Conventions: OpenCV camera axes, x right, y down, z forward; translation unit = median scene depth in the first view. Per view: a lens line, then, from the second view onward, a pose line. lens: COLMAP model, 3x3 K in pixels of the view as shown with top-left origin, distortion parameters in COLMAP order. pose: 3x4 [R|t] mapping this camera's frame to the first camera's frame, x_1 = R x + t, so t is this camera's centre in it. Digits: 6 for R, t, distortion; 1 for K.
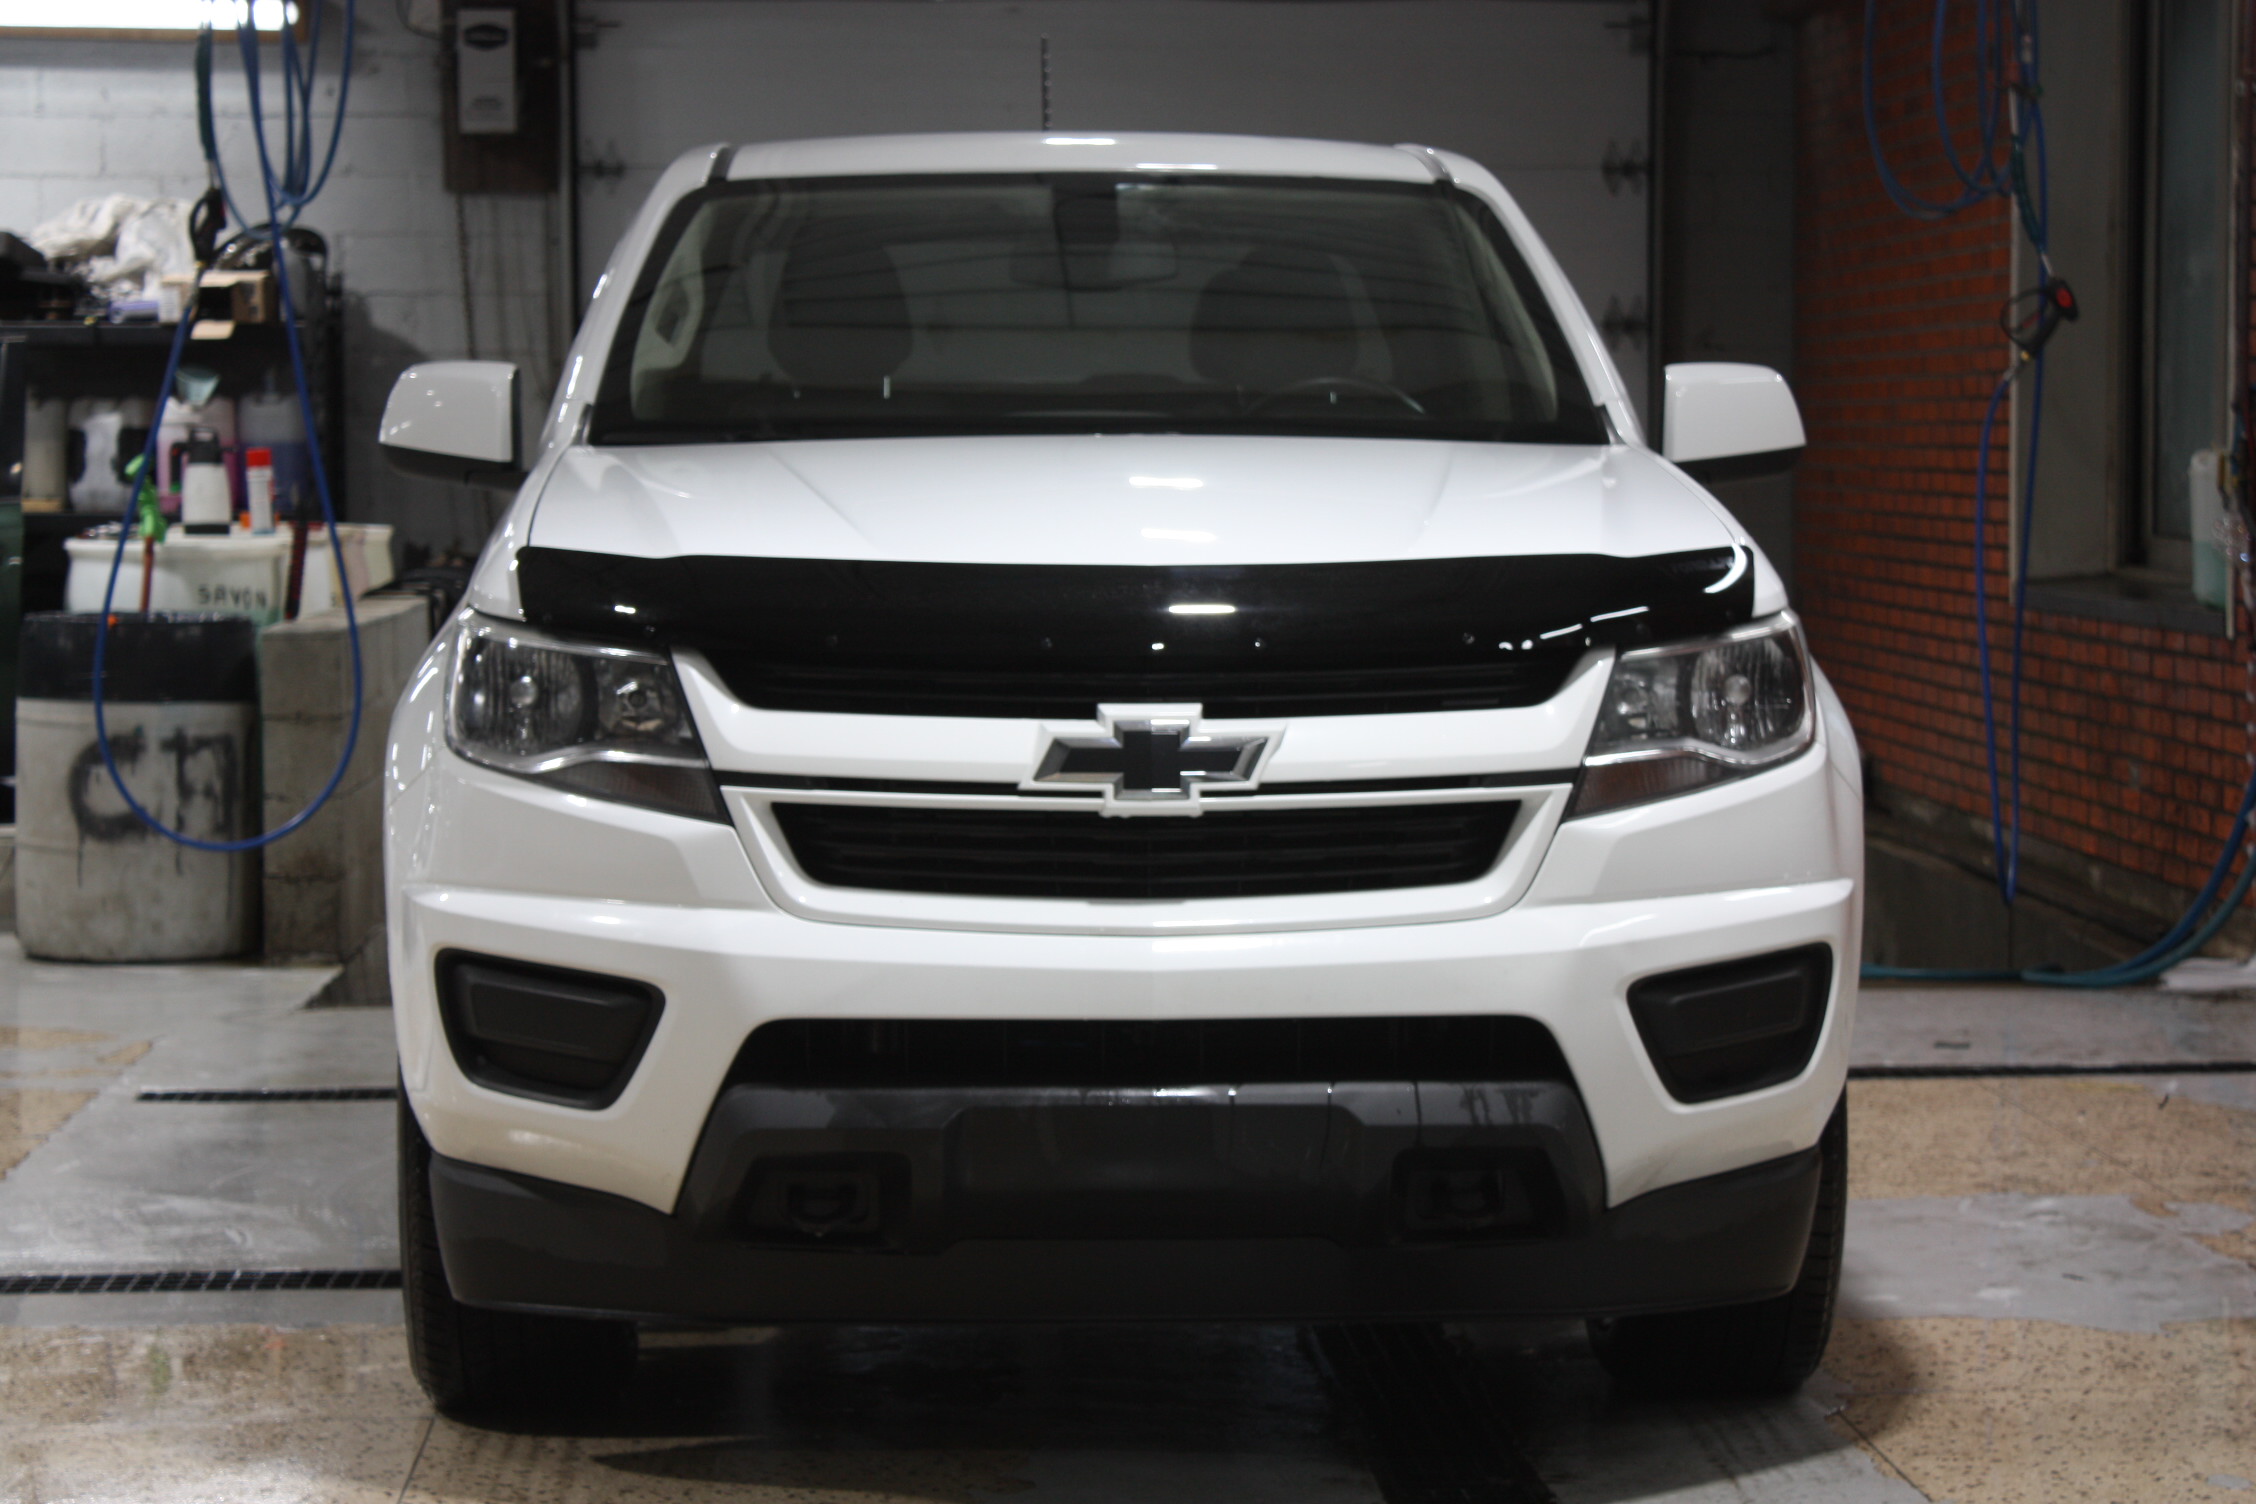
lens RADIAL K [[4896.1, 0, 1126.3], [0, 4896.1, 746.0], [0, 0, 1]] dist [0.058655, 0.000000]
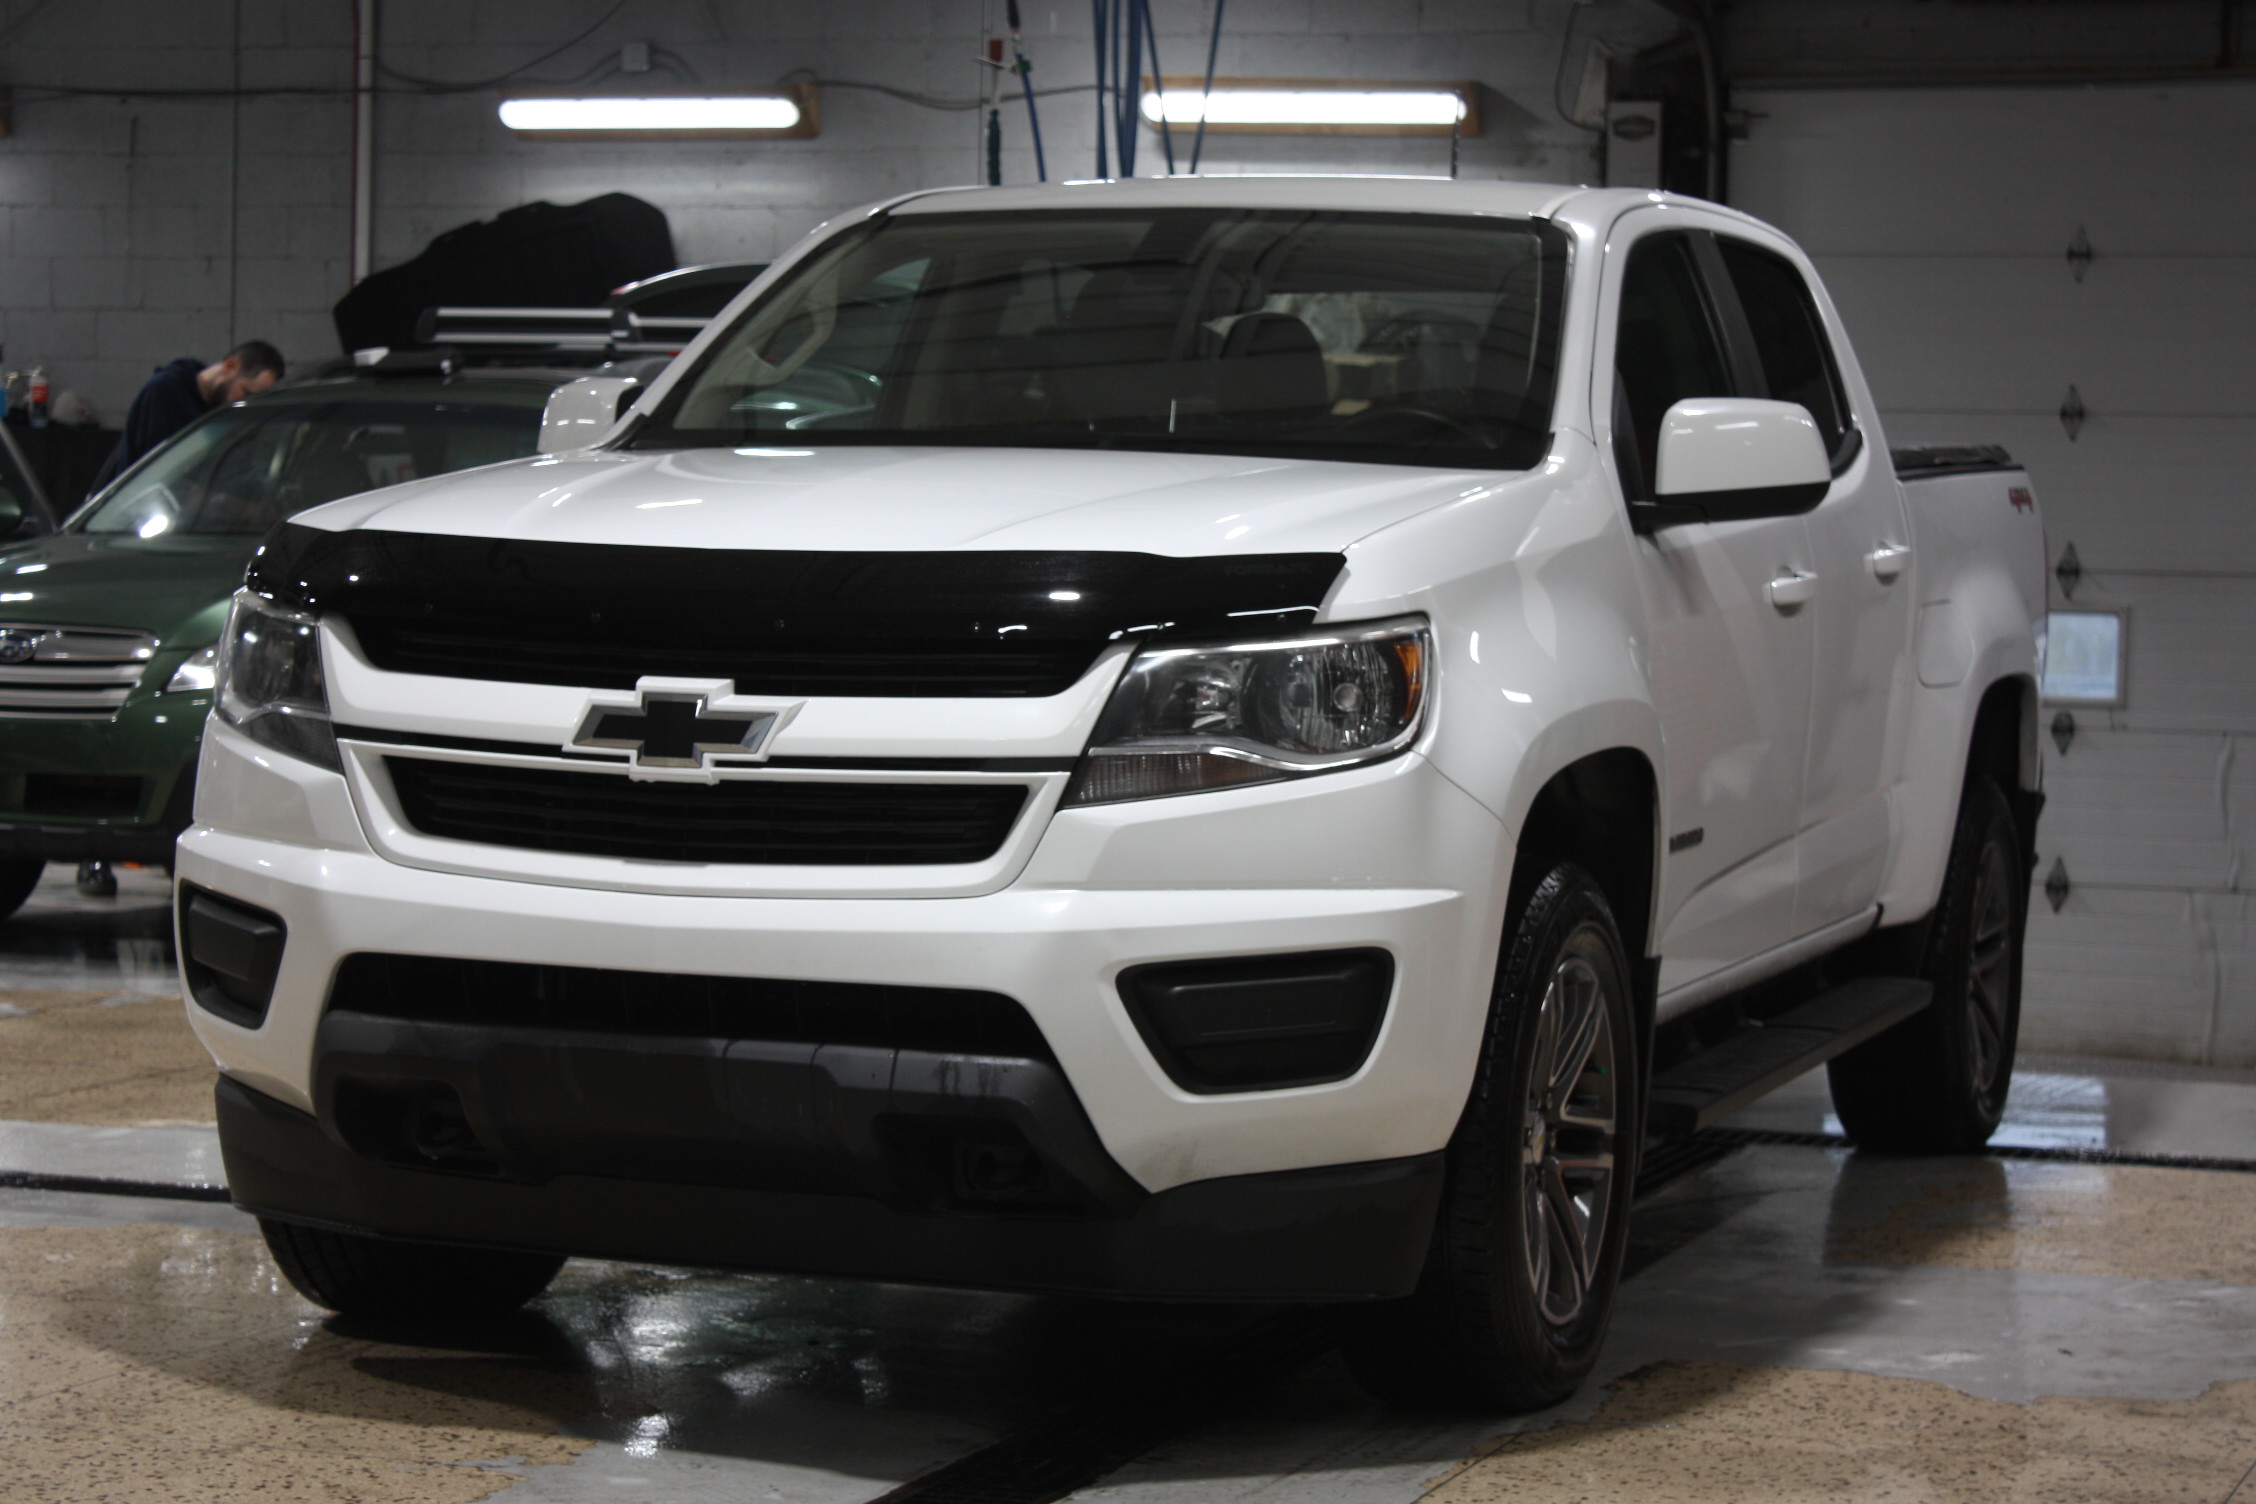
lens RADIAL K [[4896.1, 0, 1122.7], [0, 4896.1, 757.6], [0, 0, 1]] dist [0.058655, 0.000000]
pose [[0.921364, 0.043491, -0.386260, 0.502414], [-0.052815, 0.998512, -0.013553, 0.018114], [0.385096, 0.032887, 0.922290, 0.054055]]
